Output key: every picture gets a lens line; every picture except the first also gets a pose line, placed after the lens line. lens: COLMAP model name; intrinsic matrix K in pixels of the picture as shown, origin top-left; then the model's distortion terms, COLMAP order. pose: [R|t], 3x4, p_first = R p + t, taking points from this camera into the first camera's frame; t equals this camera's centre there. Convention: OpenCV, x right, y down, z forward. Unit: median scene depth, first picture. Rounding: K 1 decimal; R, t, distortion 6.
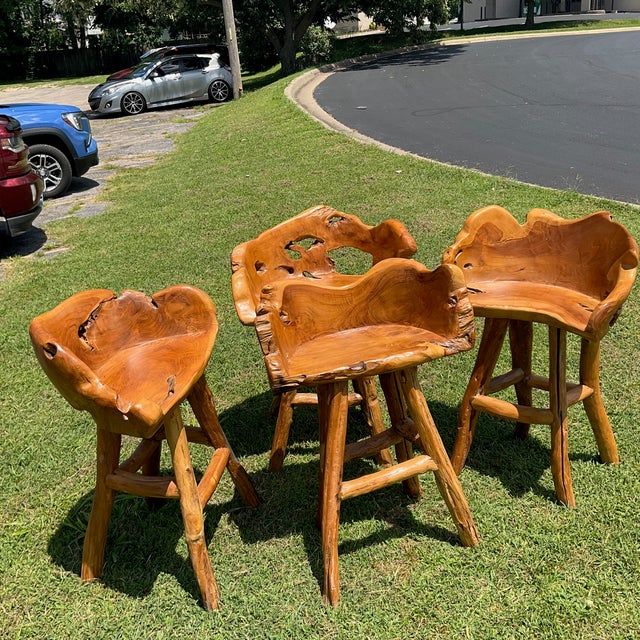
lens RADIAL K [[713.8, 0, 322.1], [0, 713.8, 319.3], [0, 0, 1]] dist [0.133124, -0.294821]
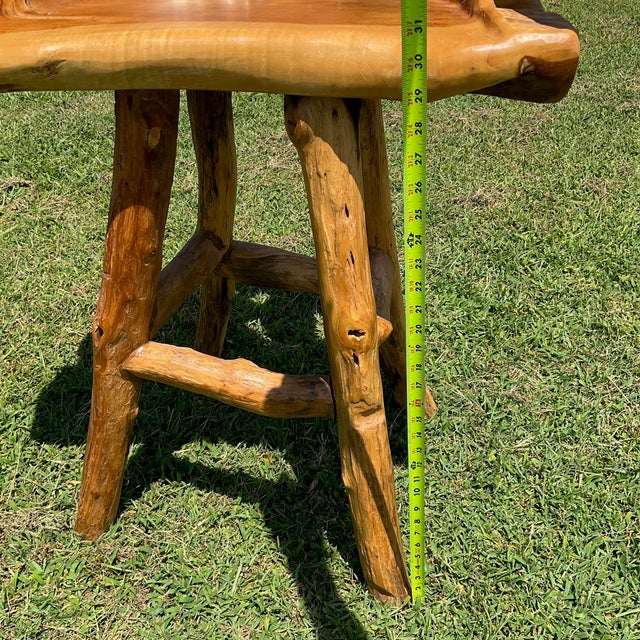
lens RADIAL K [[713.8, 0, 322.1], [0, 713.8, 319.3], [0, 0, 1]] dist [0.133124, -0.294821]
pose [[0.947094, 0.197216, -0.253216, 0.117906], [-0.148017, 0.968421, 0.200628, 0.013730], [0.284787, -0.152533, 0.946377, 0.677290]]
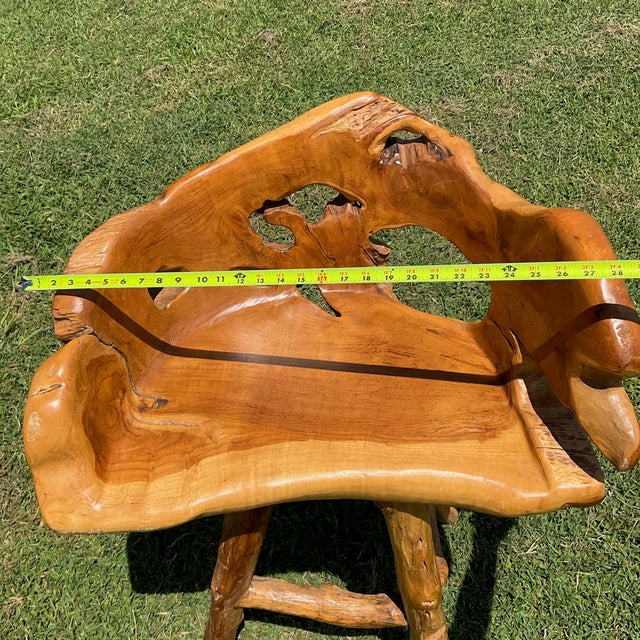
lens RADIAL K [[713.8, 0, 322.1], [0, 713.8, 319.3], [0, 0, 1]] dist [0.133124, -0.294821]
pose [[0.980078, 0.138188, -0.142659, 0.041503], [-0.065620, 0.903230, 0.424110, -0.207739], [0.187461, -0.406299, 0.894304, 0.662429]]
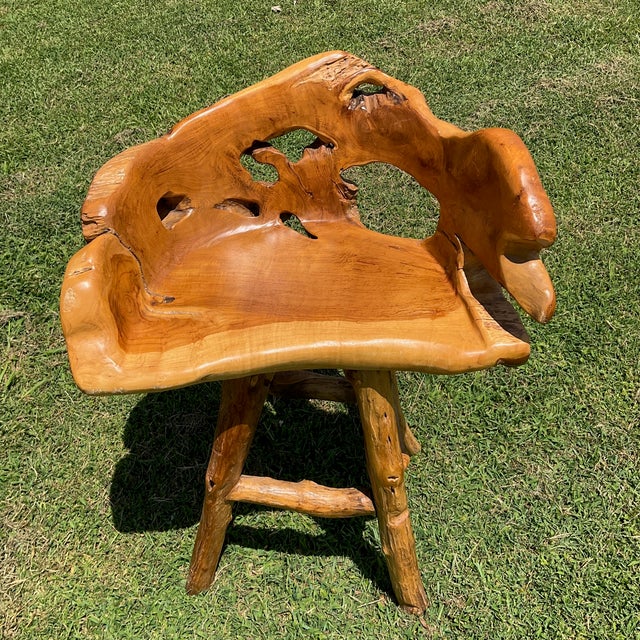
lens RADIAL K [[713.8, 0, 322.1], [0, 713.8, 319.3], [0, 0, 1]] dist [0.133124, -0.294821]
pose [[0.986844, 0.122691, -0.105288, 0.053456], [-0.077251, 0.929916, 0.359567, -0.166970], [0.142025, -0.346703, 0.927160, 0.569717]]
